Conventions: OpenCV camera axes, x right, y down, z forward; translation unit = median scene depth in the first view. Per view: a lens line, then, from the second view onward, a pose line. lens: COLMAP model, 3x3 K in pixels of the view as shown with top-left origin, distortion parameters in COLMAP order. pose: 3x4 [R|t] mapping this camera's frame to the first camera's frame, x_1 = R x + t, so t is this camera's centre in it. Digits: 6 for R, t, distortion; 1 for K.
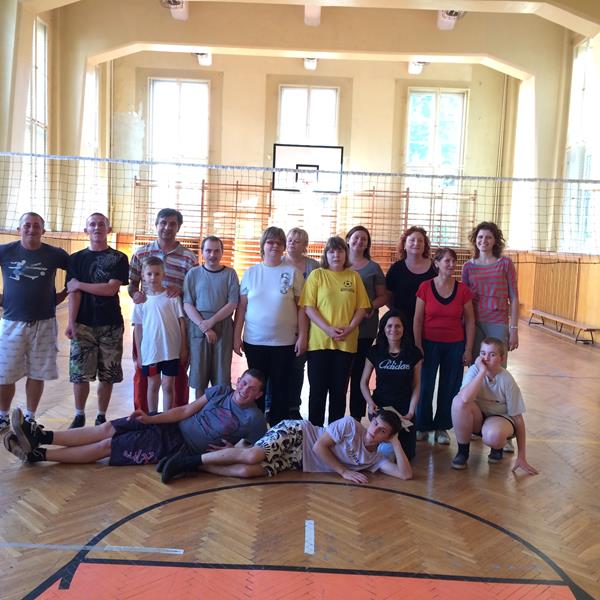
lens RADIAL K [[717.7, 0, 300.5], [0, 717.7, 303.1], [0, 0, 1]] dist [0.069964, 0.000000]
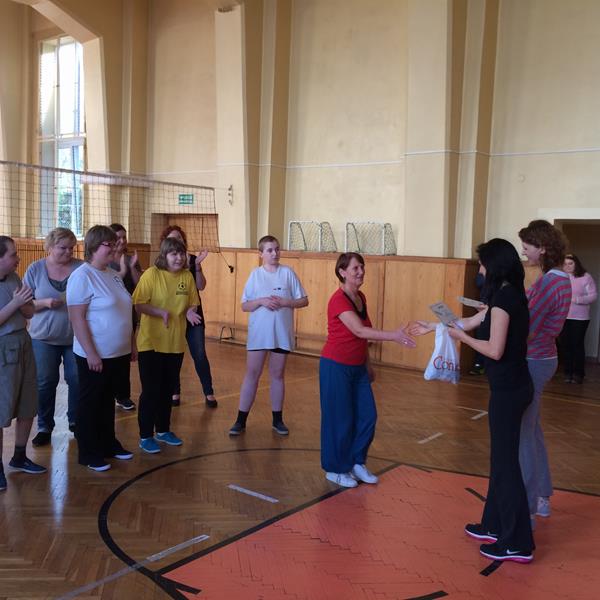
lens RADIAL K [[717.7, 0, 299.6], [0, 717.7, 298.3], [0, 0, 1]] dist [0.069964, 0.000000]
pose [[0.573248, -0.078662, 0.815597, -0.838163], [0.048219, 0.996895, 0.062256, -0.070610], [-0.817962, 0.003639, 0.575261, 0.217482]]
